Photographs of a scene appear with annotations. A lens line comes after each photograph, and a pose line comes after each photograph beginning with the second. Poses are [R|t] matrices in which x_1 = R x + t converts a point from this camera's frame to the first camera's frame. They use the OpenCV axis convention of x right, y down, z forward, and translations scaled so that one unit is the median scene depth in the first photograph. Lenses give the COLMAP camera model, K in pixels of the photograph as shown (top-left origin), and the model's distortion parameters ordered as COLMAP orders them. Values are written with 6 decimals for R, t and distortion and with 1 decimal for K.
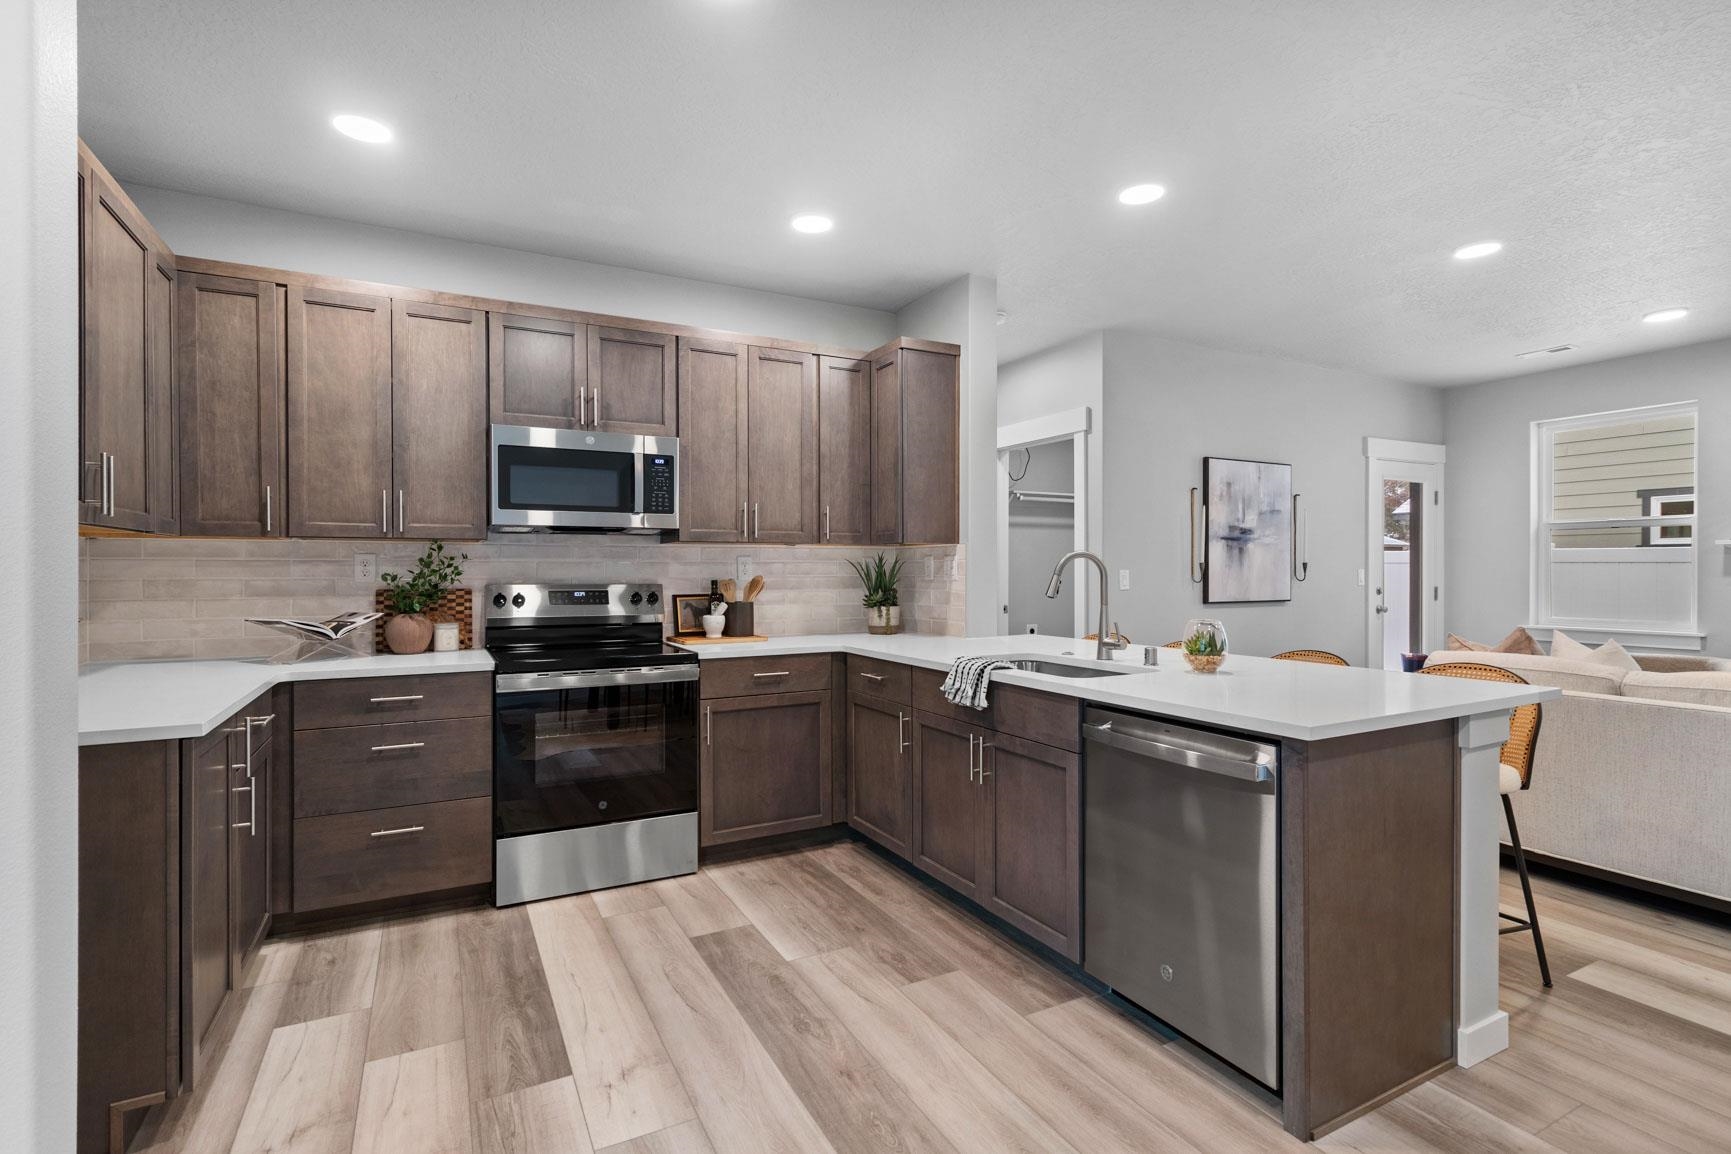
lens RADIAL K [[807.9, 0, 865.4], [0, 807.9, 579.7], [0, 0, 1]] dist [-0.000872, 0.001263]
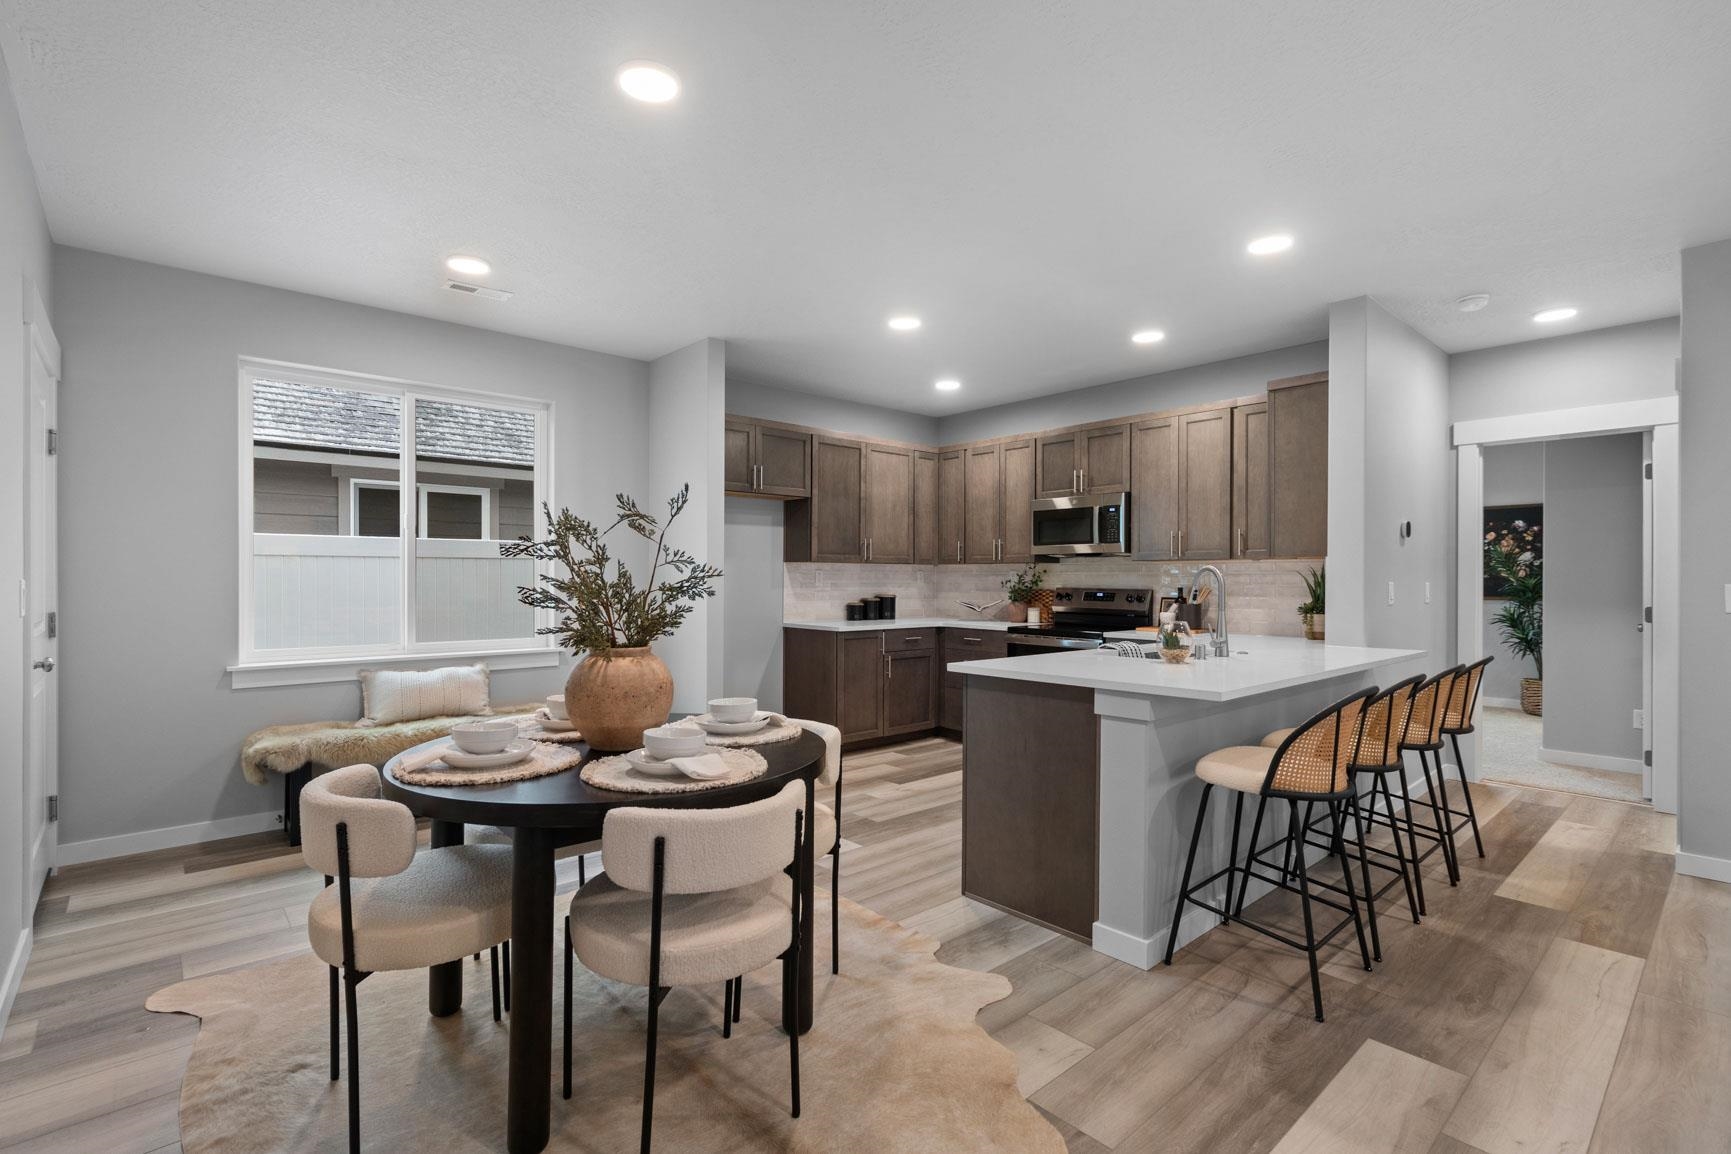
lens RADIAL K [[807.9, 0, 858.3], [0, 807.9, 575.9], [0, 0, 1]] dist [-0.000872, 0.001263]
pose [[0.237579, -0.000047, -0.971368, 0.750272], [-0.016967, 0.999847, -0.004199, -0.003134], [0.971220, 0.017479, 0.237542, 0.108646]]
